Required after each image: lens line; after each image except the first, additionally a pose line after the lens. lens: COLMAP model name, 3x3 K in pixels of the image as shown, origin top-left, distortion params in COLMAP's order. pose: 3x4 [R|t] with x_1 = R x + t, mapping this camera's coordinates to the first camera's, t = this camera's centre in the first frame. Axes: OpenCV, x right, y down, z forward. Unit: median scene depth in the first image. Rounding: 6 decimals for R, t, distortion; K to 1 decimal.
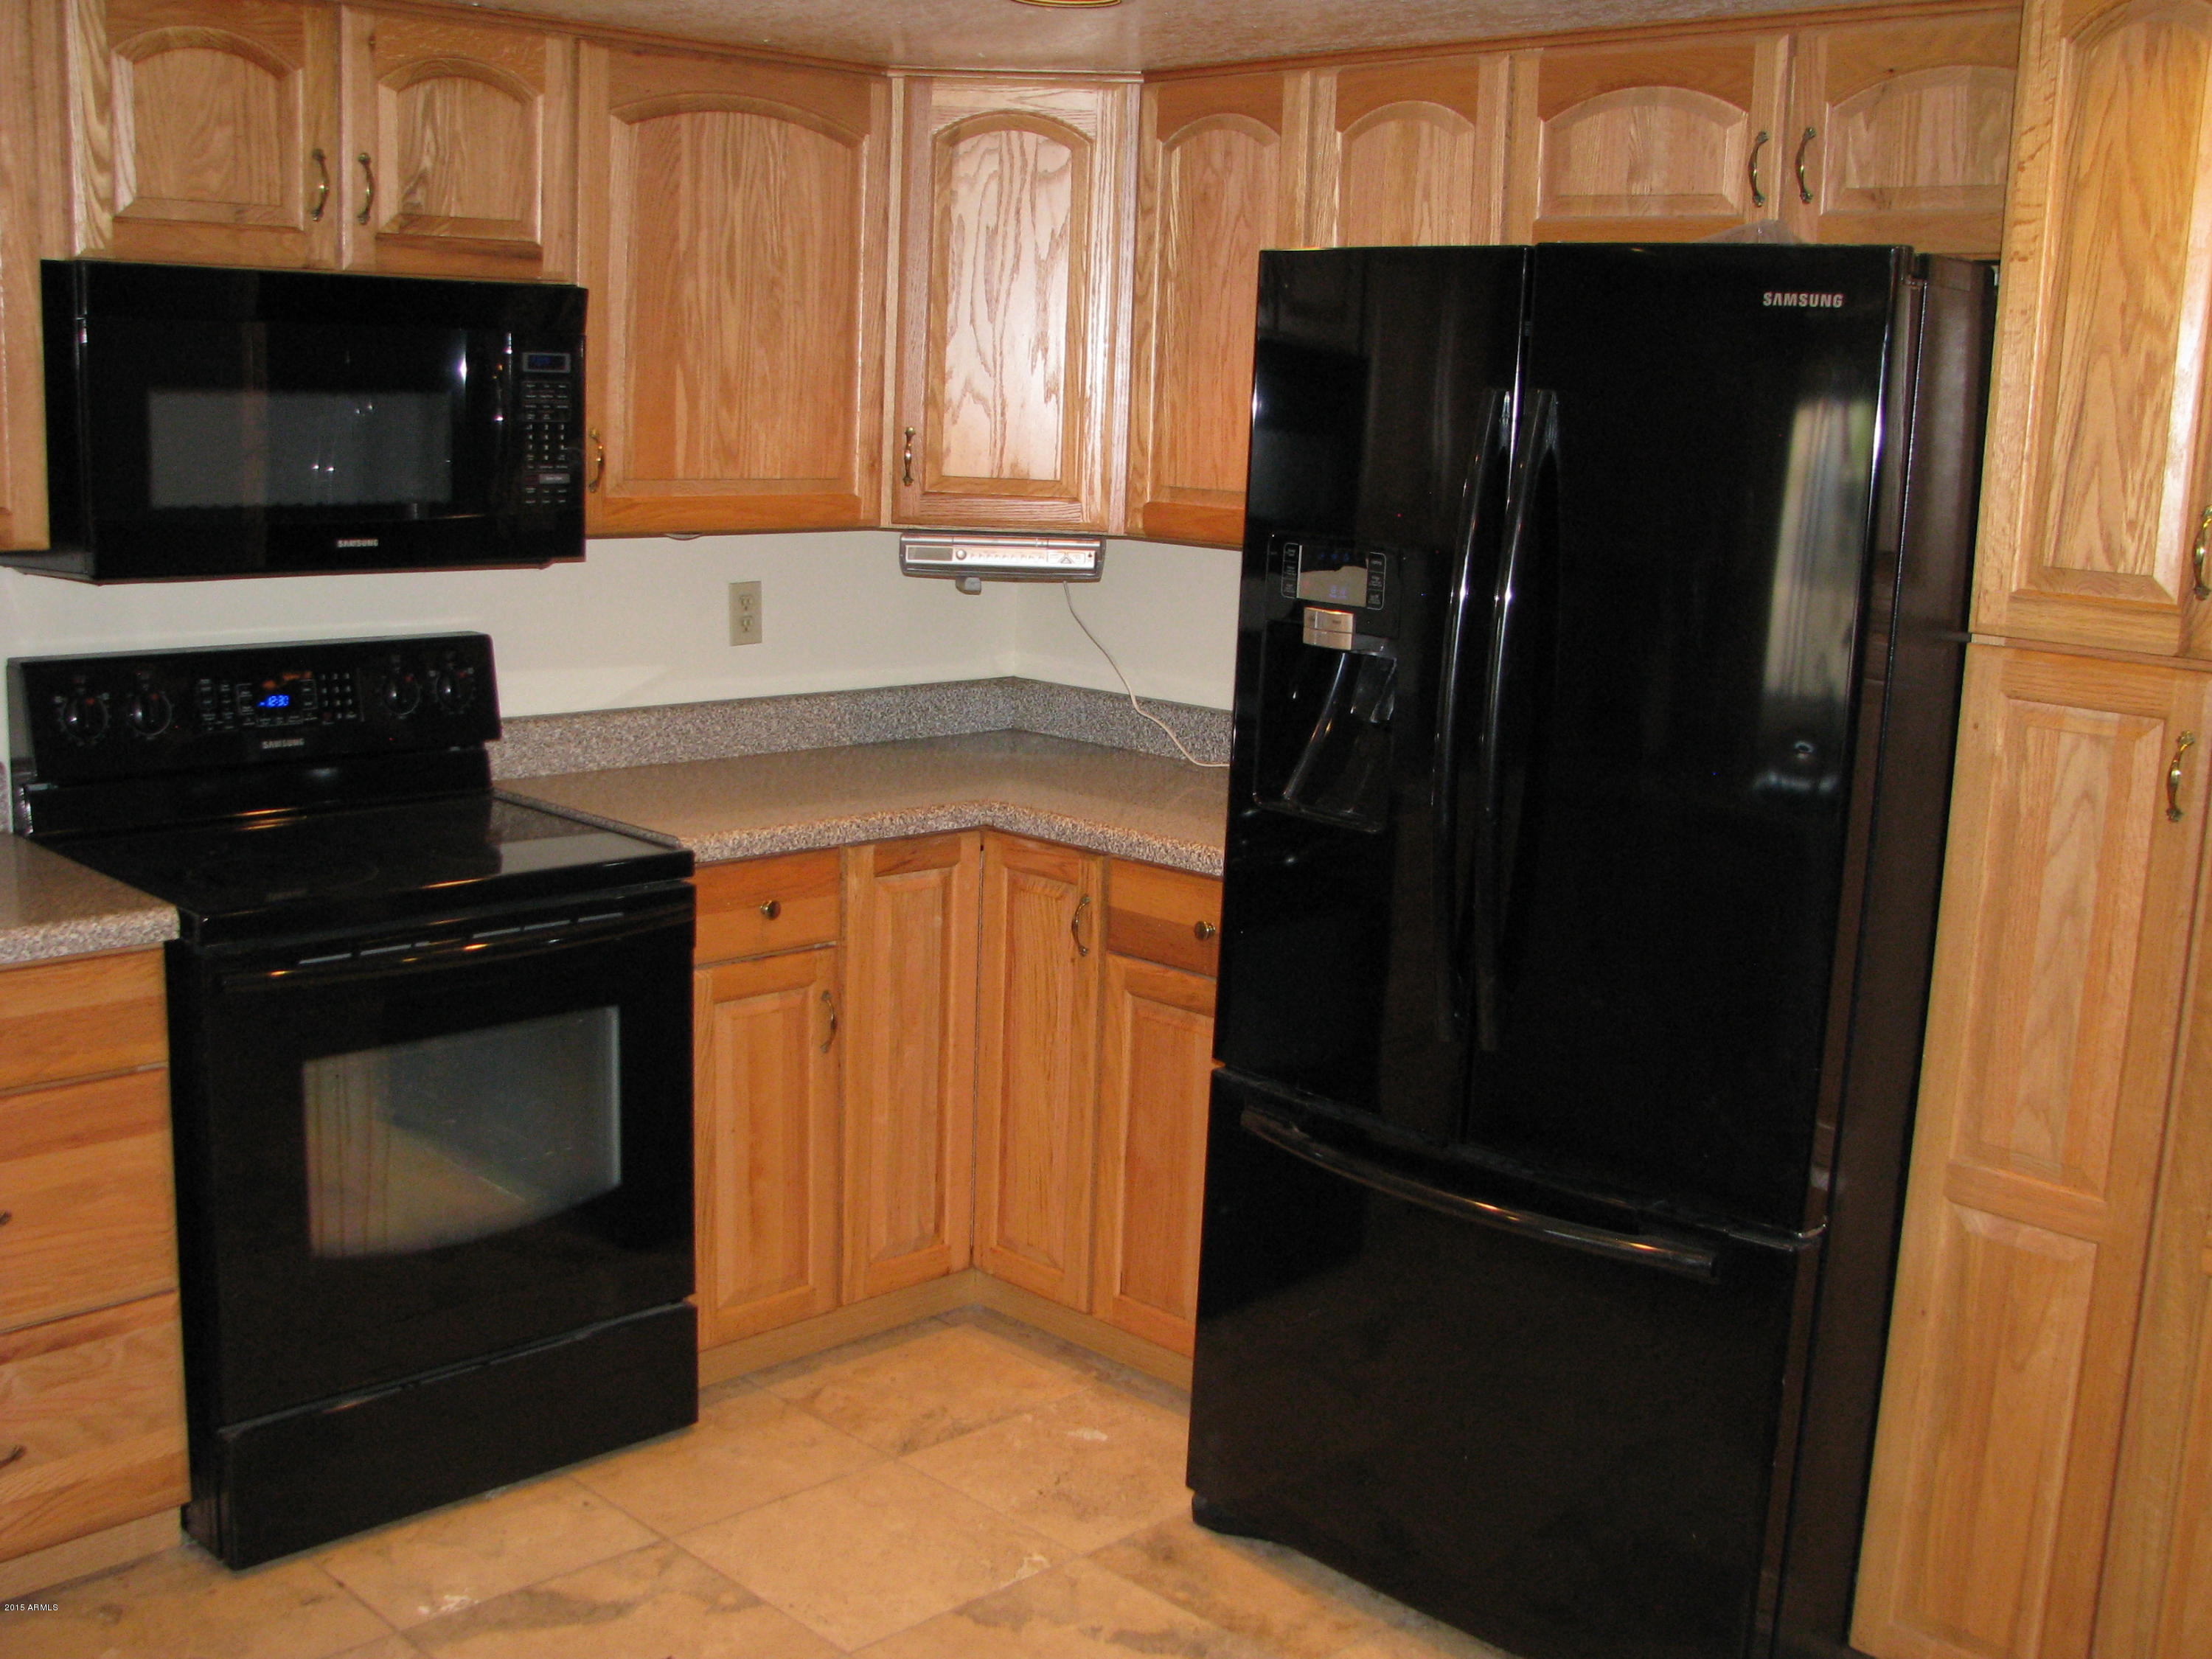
lens RADIAL K [[2385.4, 0, 1103.7], [0, 2385.4, 818.2], [0, 0, 1]] dist [-0.093121, 0.000000]
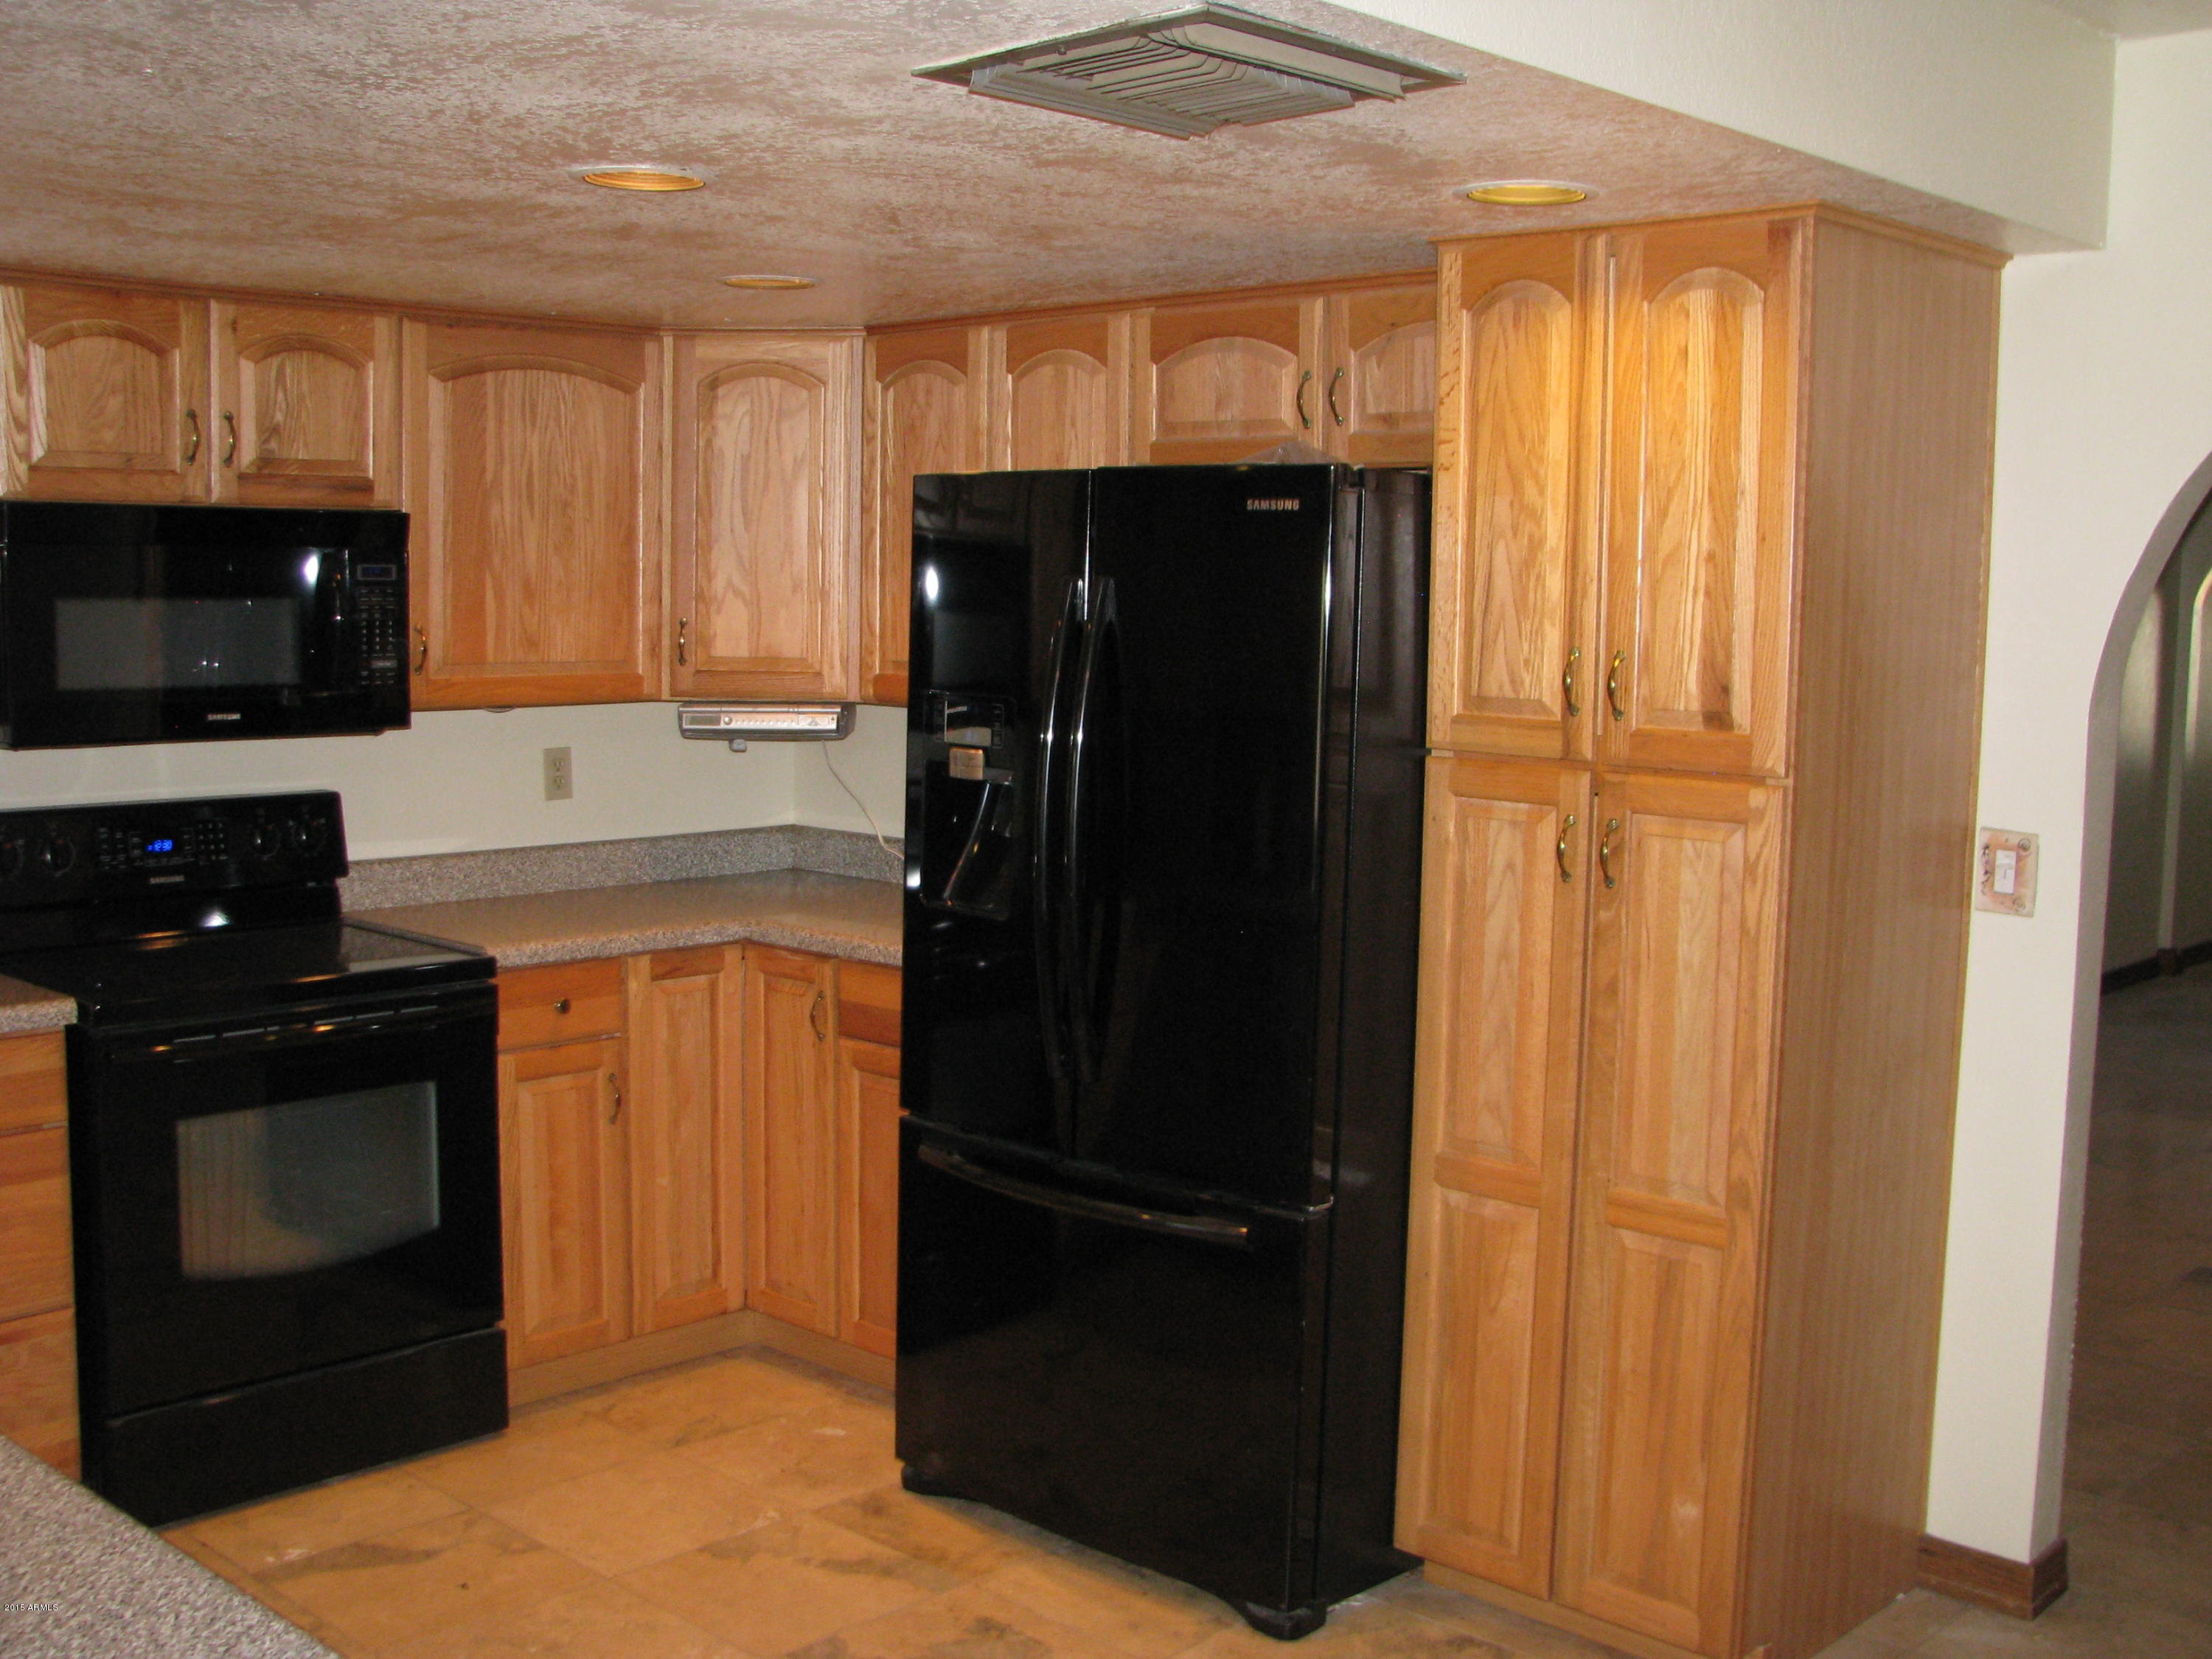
lens RADIAL K [[2385.4, 0, 1109.8], [0, 2385.4, 816.5], [0, 0, 1]] dist [-0.093121, 0.000000]
pose [[0.999292, -0.025236, 0.027905, 0.120838], [0.027340, 0.996595, -0.077782, 0.047092], [-0.025847, 0.078490, 0.996580, -0.262665]]
